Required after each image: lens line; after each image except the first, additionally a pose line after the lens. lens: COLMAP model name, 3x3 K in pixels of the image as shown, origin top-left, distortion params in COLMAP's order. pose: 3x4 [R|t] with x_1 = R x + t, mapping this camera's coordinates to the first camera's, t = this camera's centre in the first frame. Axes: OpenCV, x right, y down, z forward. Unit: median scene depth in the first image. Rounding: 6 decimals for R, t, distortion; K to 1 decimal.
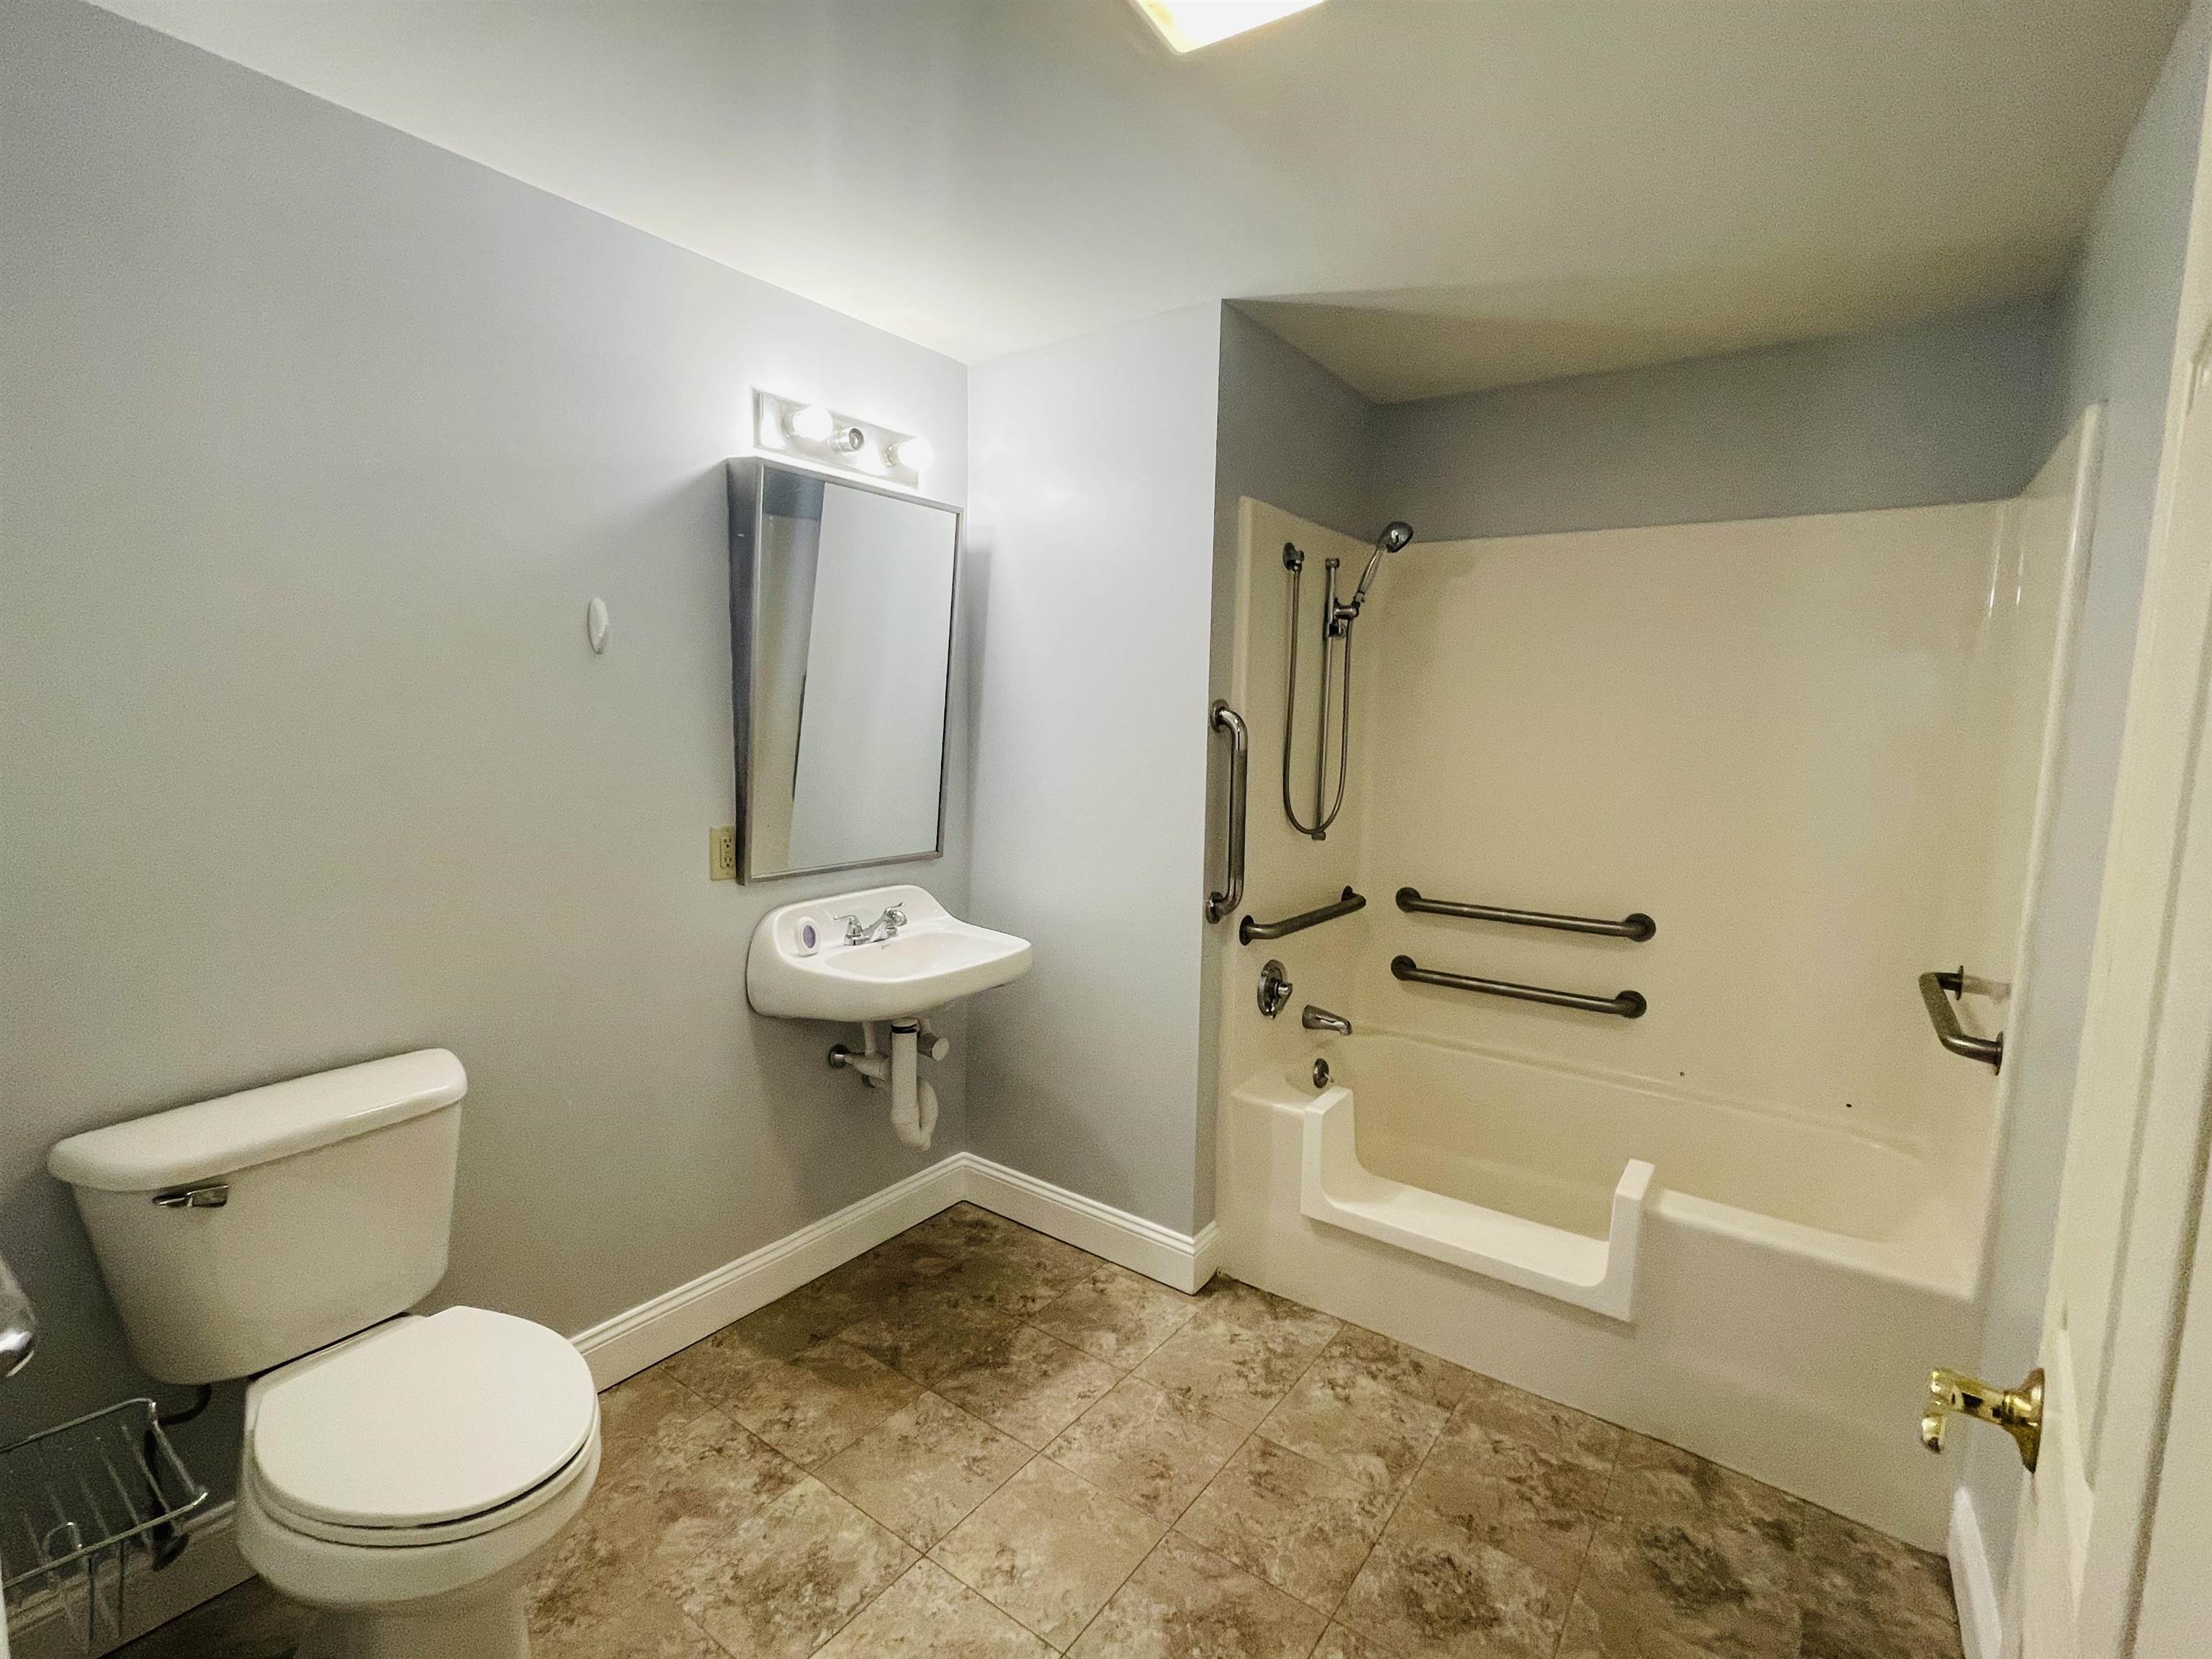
lens RADIAL K [[1030.2, 0, 1113.9], [0, 1030.2, 836.1], [0, 0, 1]] dist [0.000757, 0.002129]
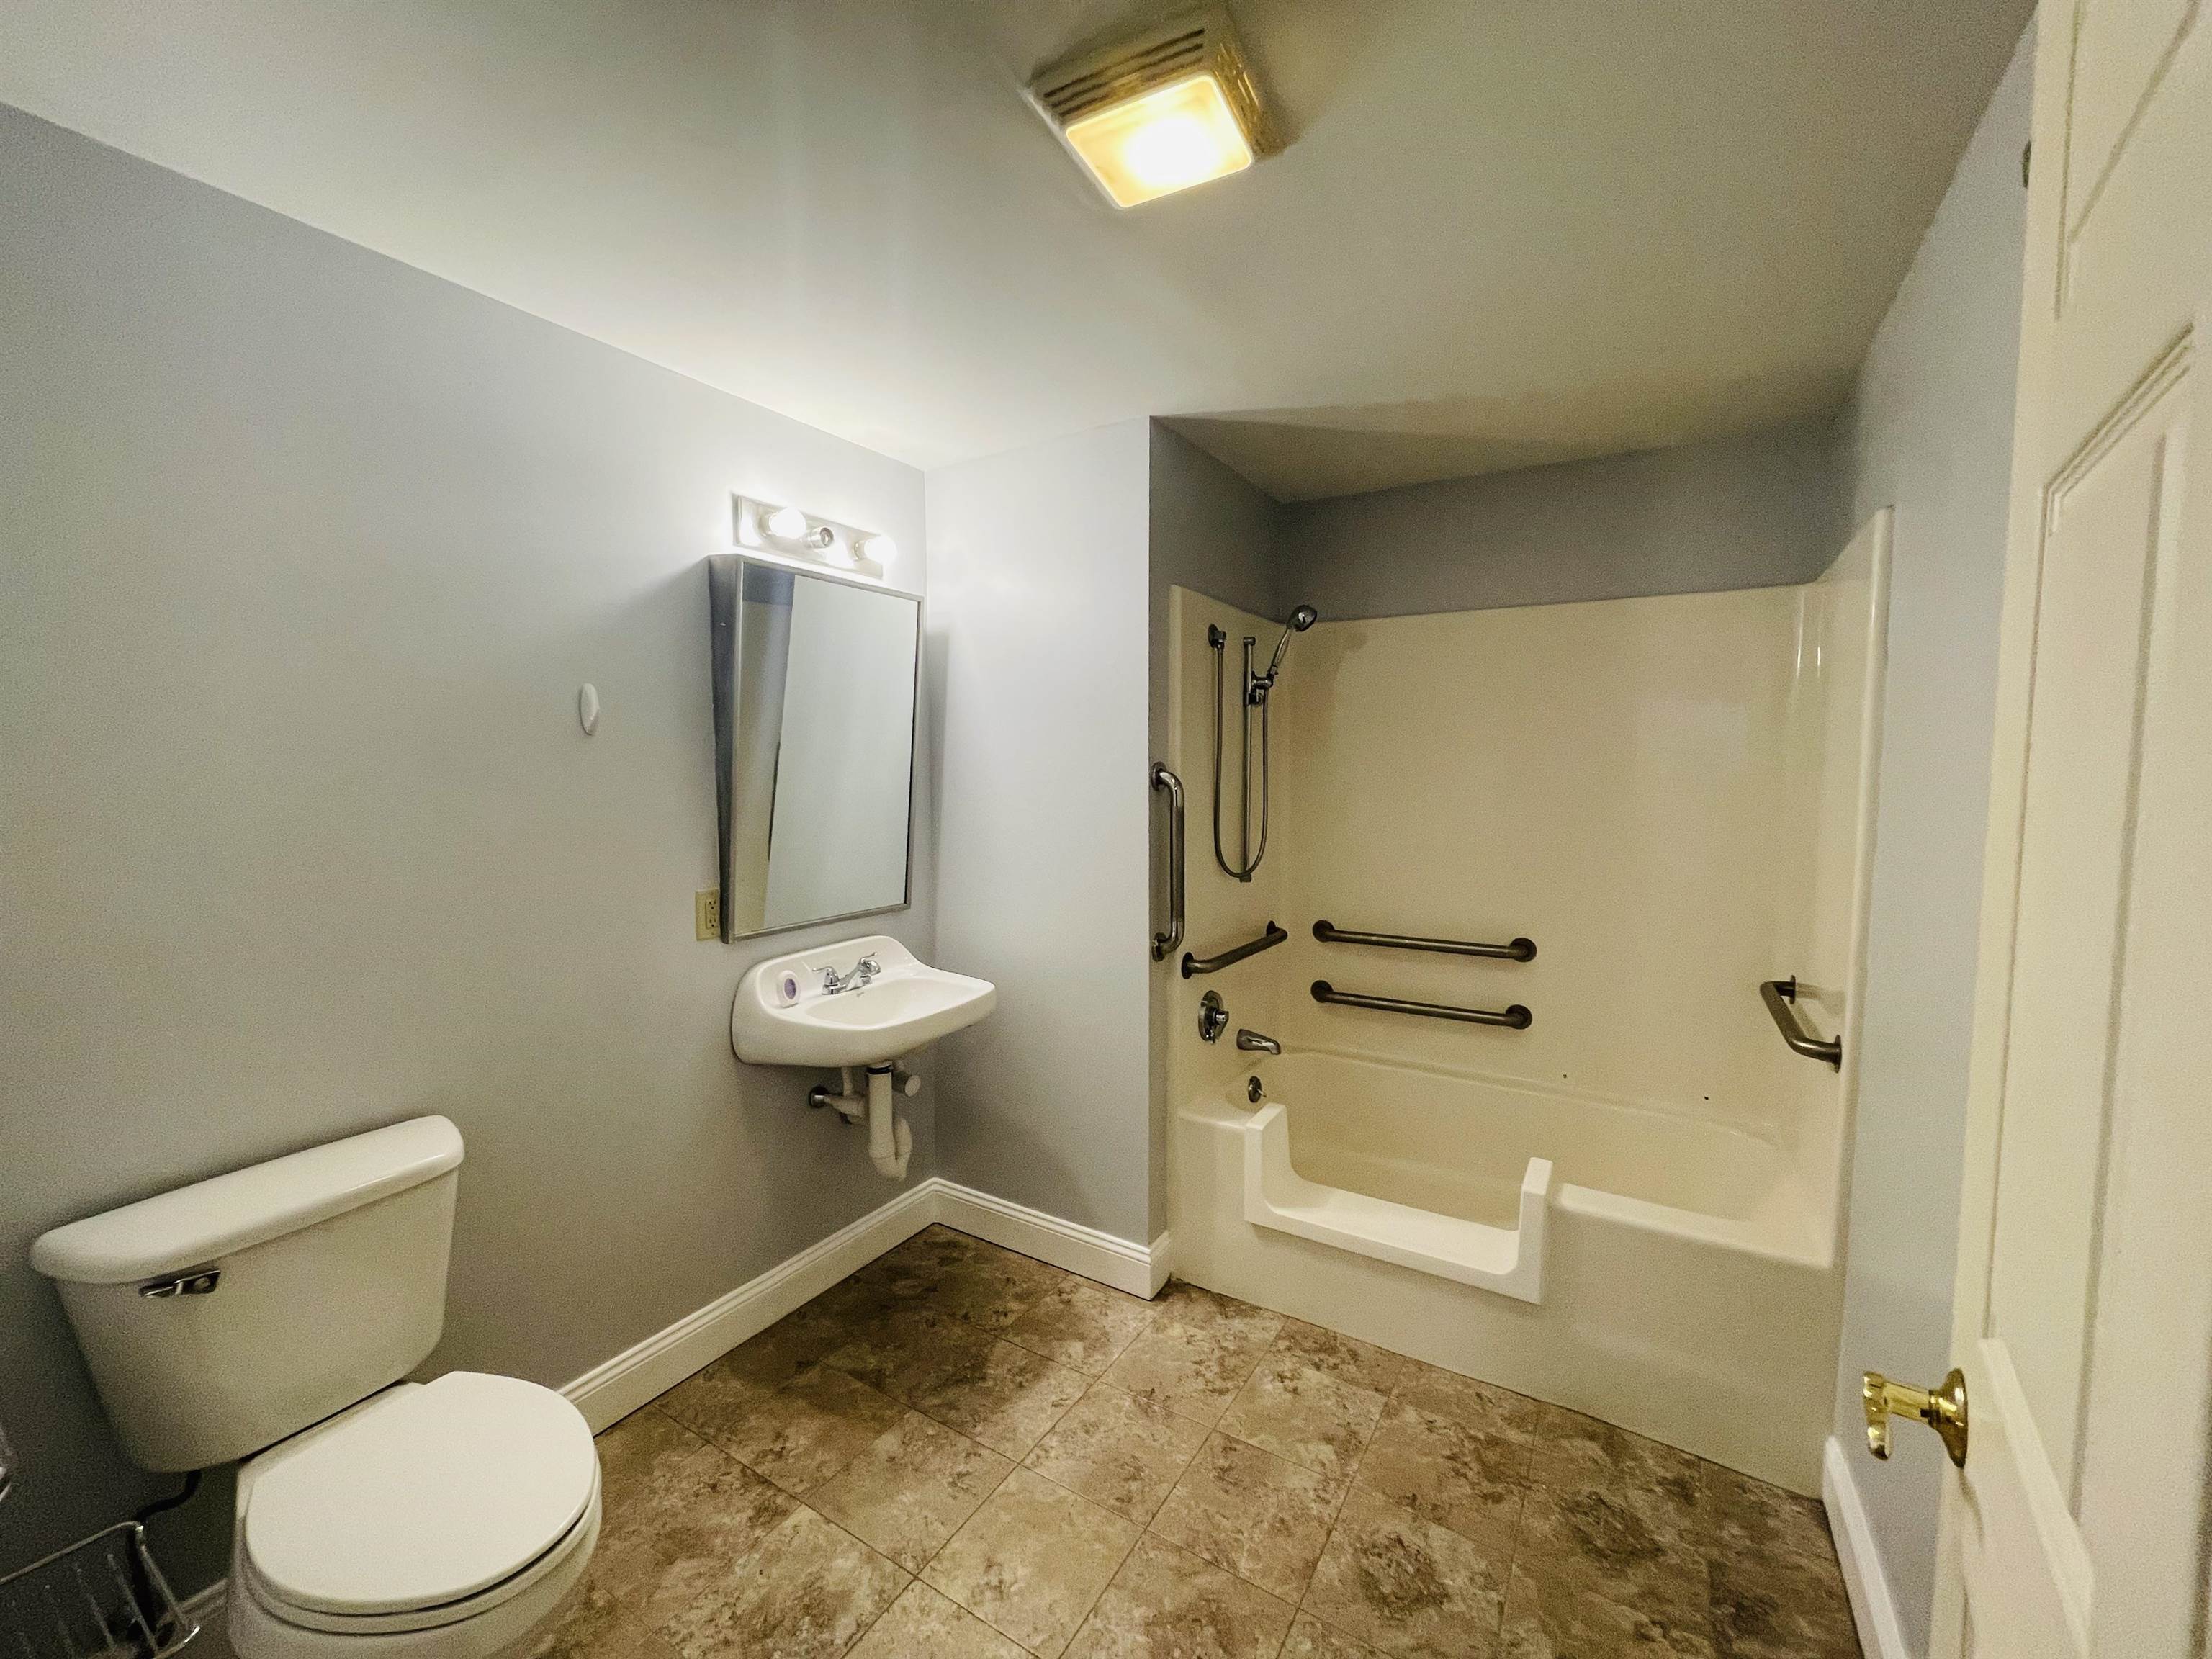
lens RADIAL K [[901.4, 0, 1111.8], [0, 901.4, 833.1], [0, 0, 1]] dist [0.002983, -0.000326]
pose [[0.997075, -0.027379, 0.071358, -0.021608], [0.030423, 0.998658, -0.041924, -0.015867], [-0.070114, 0.043973, 0.996569, 0.020932]]
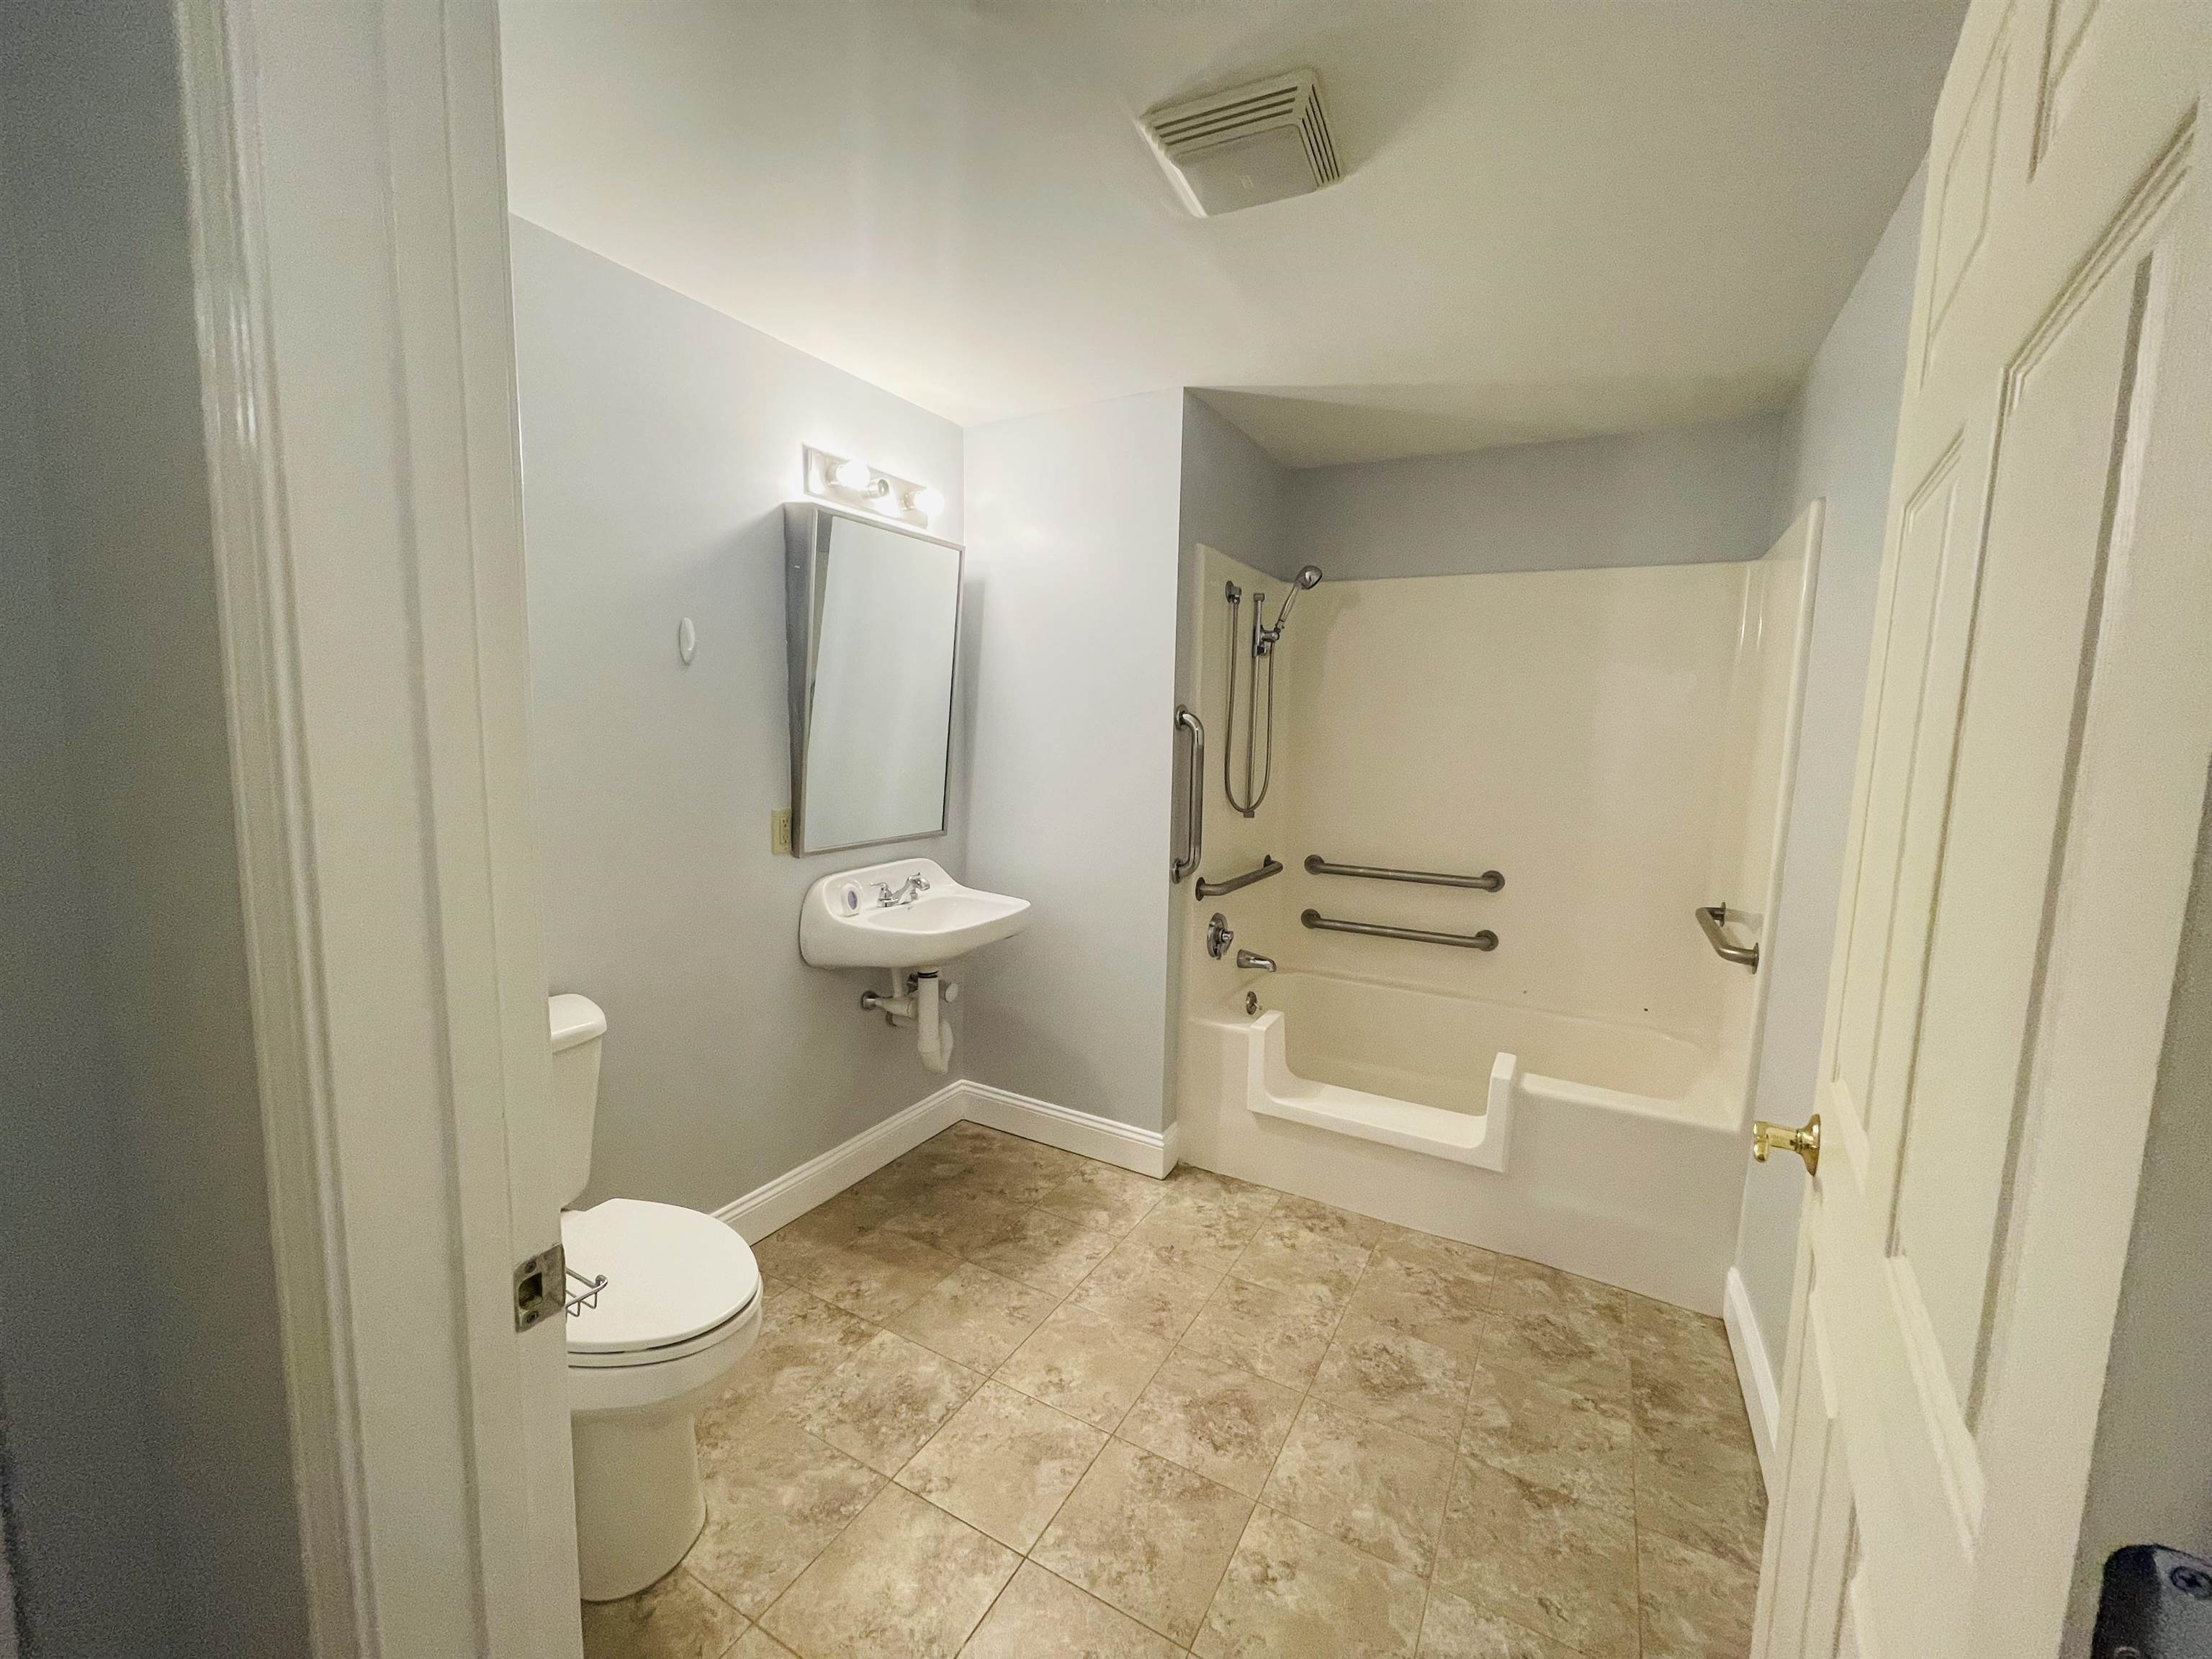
lens RADIAL K [[901.4, 0, 1114.4], [0, 901.4, 833.4], [0, 0, 1]] dist [0.002983, -0.000326]
pose [[0.992970, -0.013561, 0.117589, -0.114961], [0.012638, 0.999883, 0.008587, 0.014396], [-0.117692, -0.007041, 0.993025, -0.088259]]
